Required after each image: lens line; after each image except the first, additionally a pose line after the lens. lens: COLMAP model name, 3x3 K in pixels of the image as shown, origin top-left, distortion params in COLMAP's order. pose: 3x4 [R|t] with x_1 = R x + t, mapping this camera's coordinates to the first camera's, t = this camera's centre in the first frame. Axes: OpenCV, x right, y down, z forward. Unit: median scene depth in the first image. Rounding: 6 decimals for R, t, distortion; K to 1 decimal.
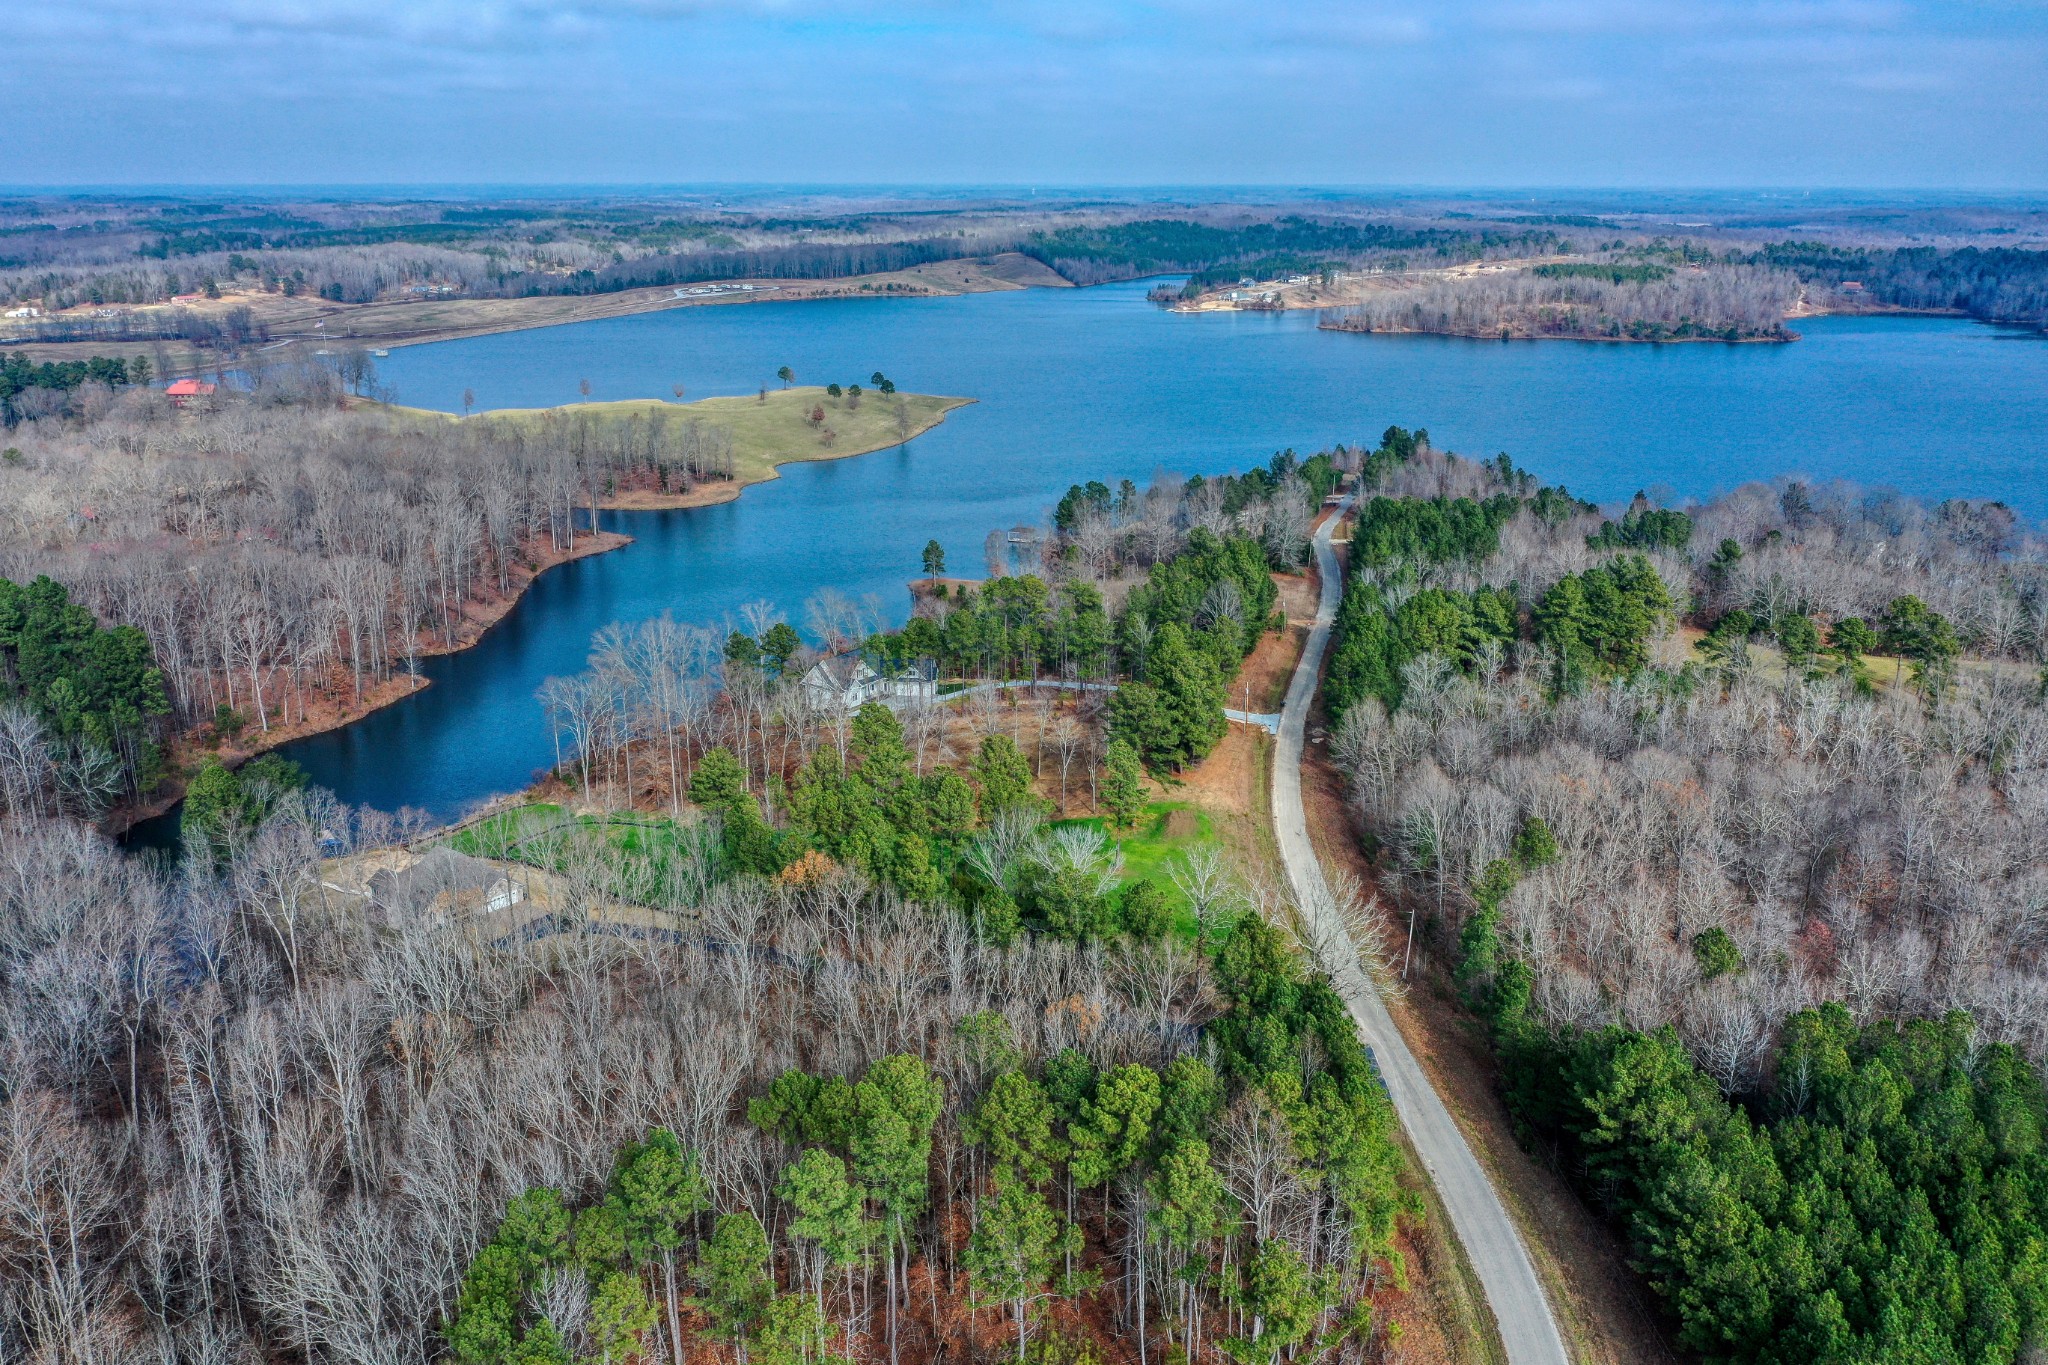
lens RADIAL K [[1610.9, 0, 1019.9], [0, 1610.9, 678.6], [0, 0, 1]] dist [-0.003104, -0.001454]
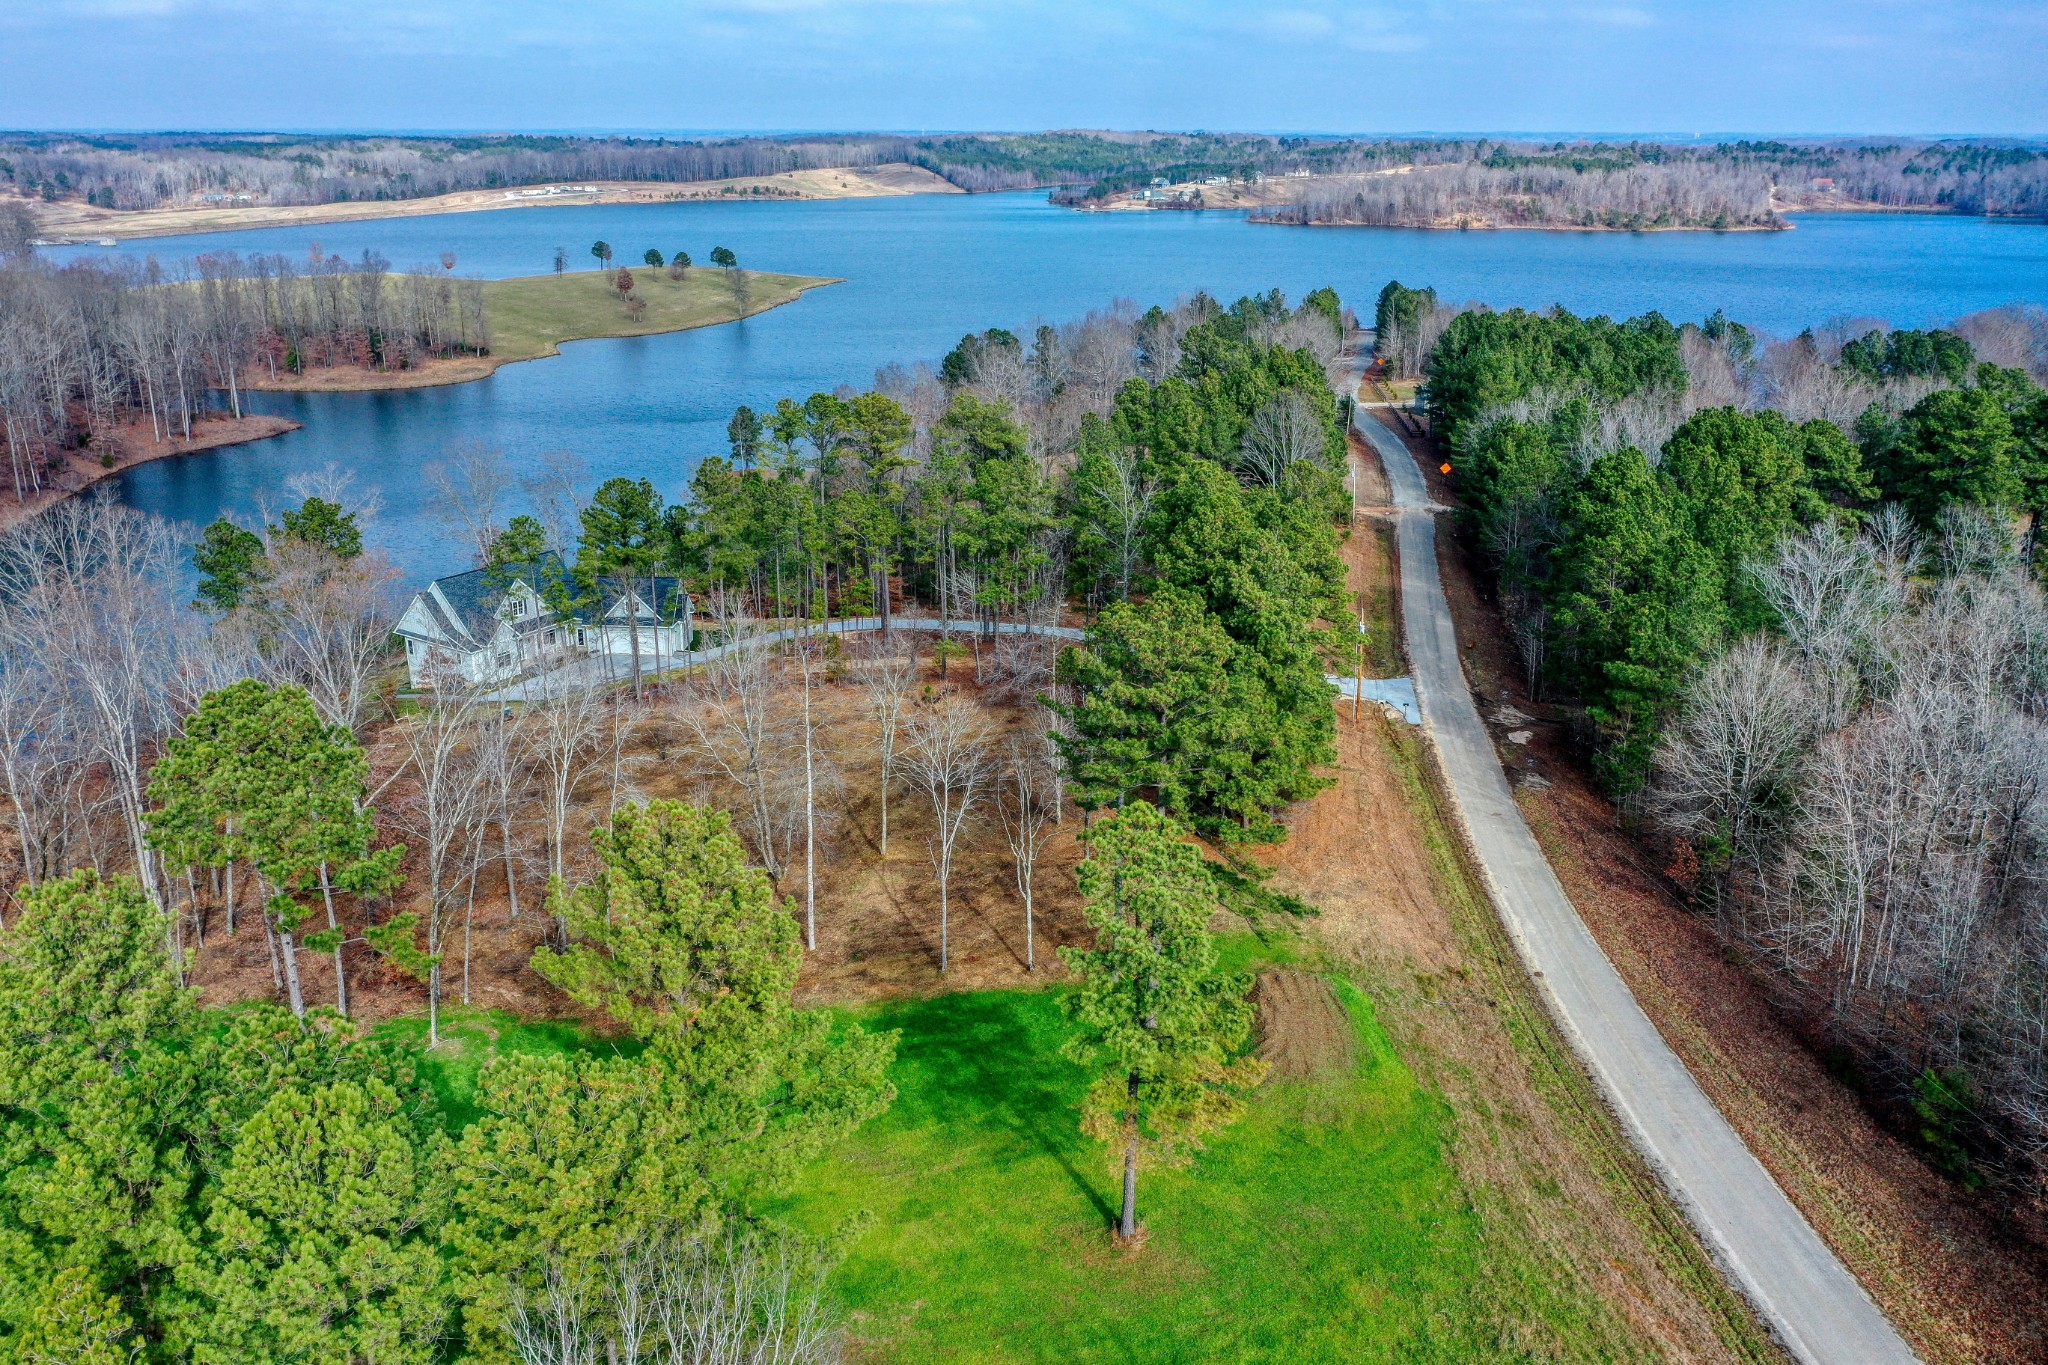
lens RADIAL K [[1615.6, 0, 1019.4], [0, 1615.6, 676.4], [0, 0, 1]] dist [0.001879, -0.007011]
pose [[0.997951, -0.019842, 0.060829, 0.008986], [0.018248, 0.999478, 0.026647, 0.003170], [-0.061326, -0.025482, 0.997792, 0.248945]]
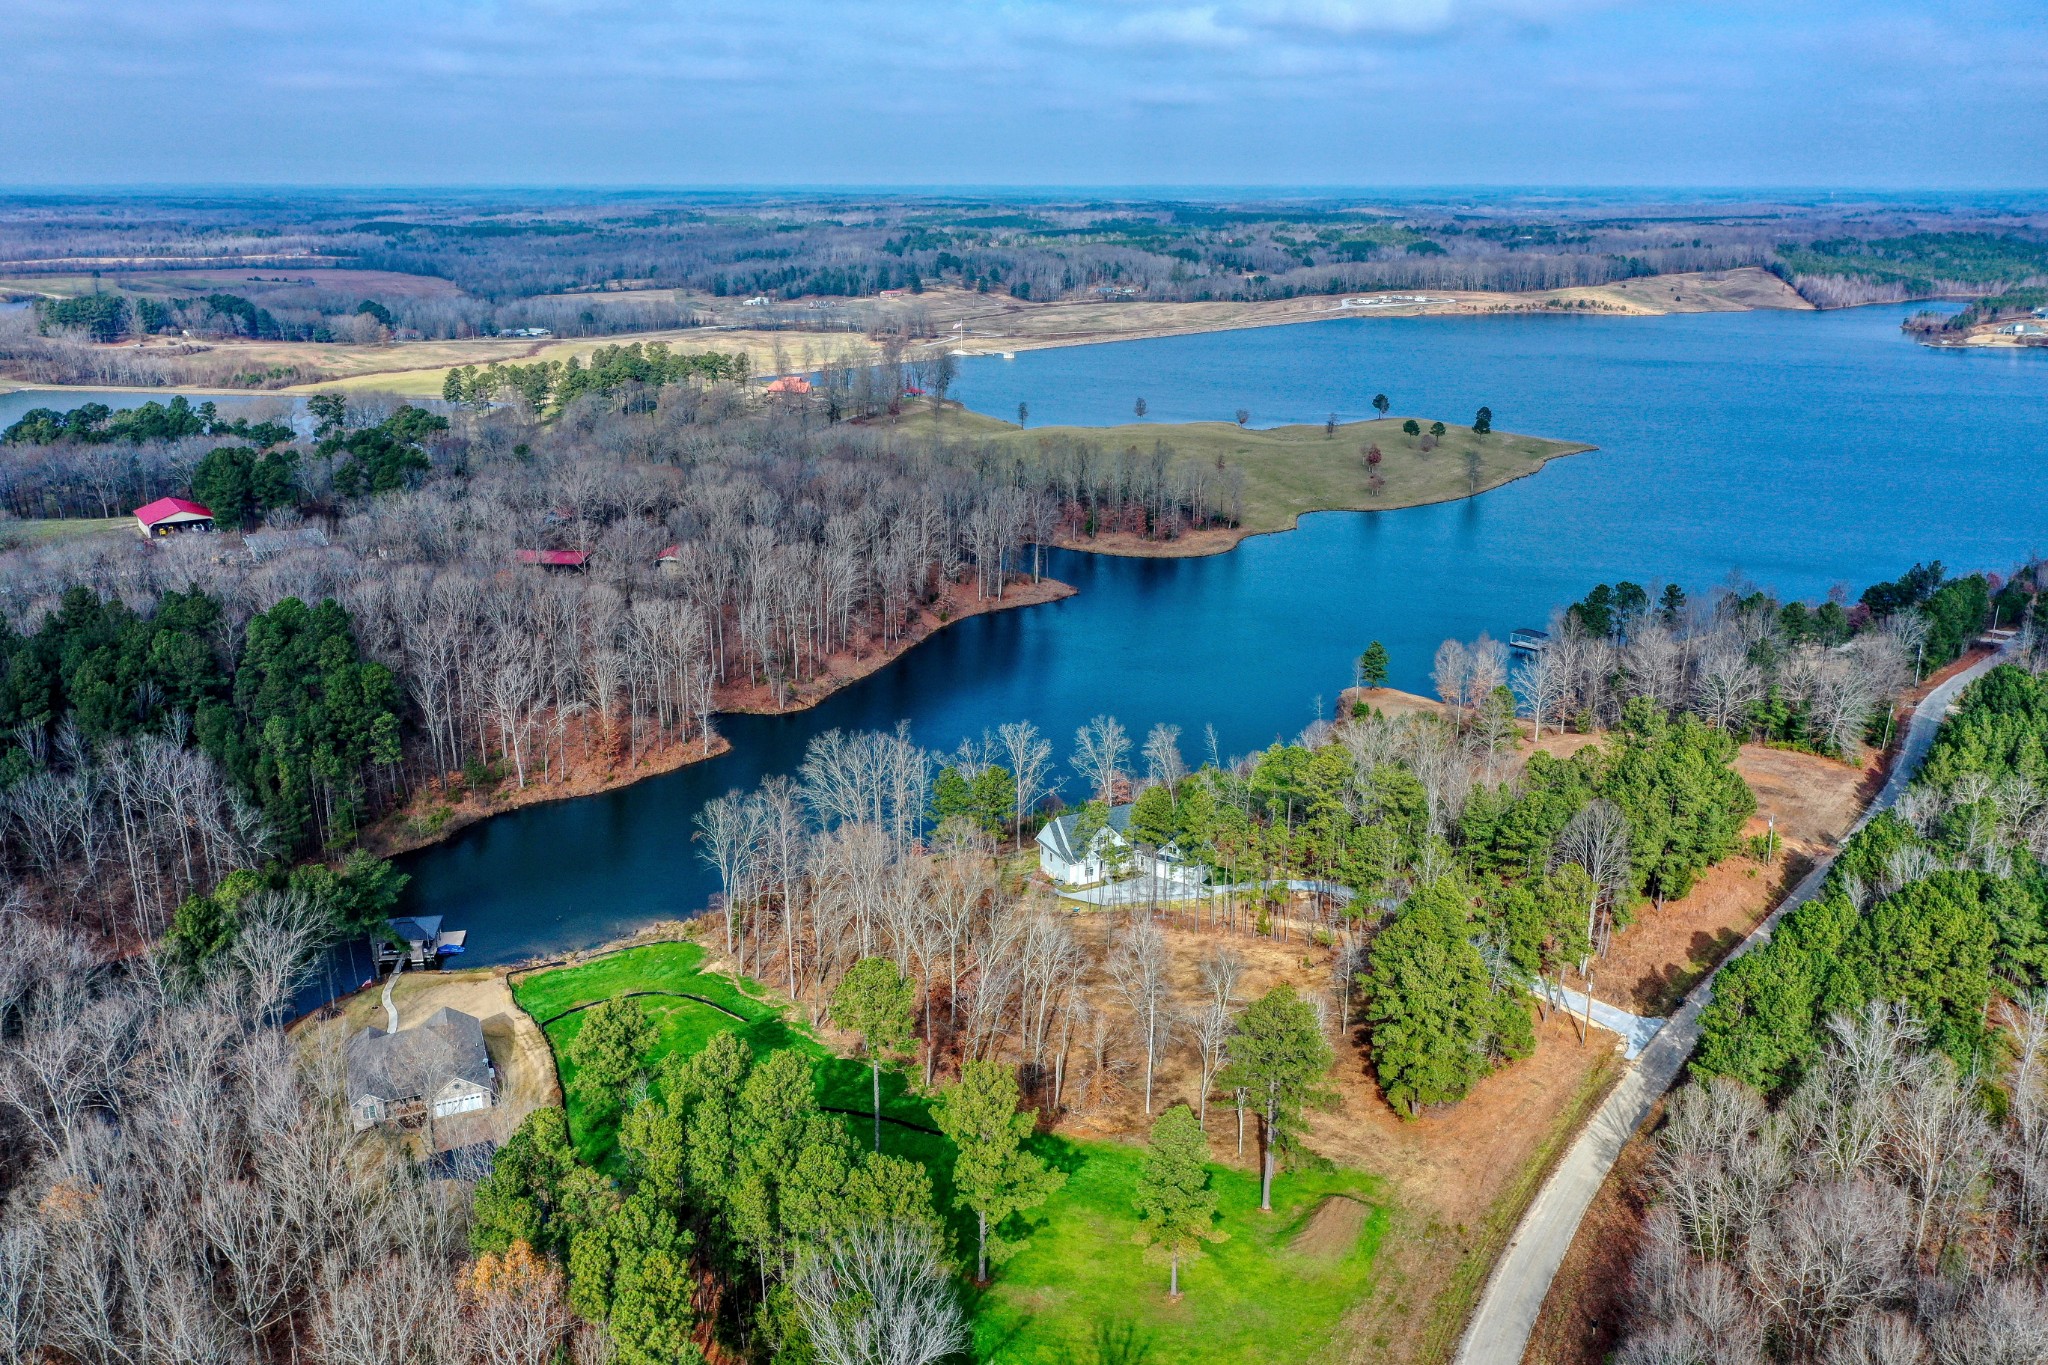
lens RADIAL K [[1615.6, 0, 1019.4], [0, 1615.6, 676.4], [0, 0, 1]] dist [0.001879, -0.007011]
pose [[0.901977, 0.127653, -0.412482, 0.082268], [-0.128987, 0.991338, 0.024739, -0.045429], [0.412067, 0.030891, 0.910630, 0.136792]]
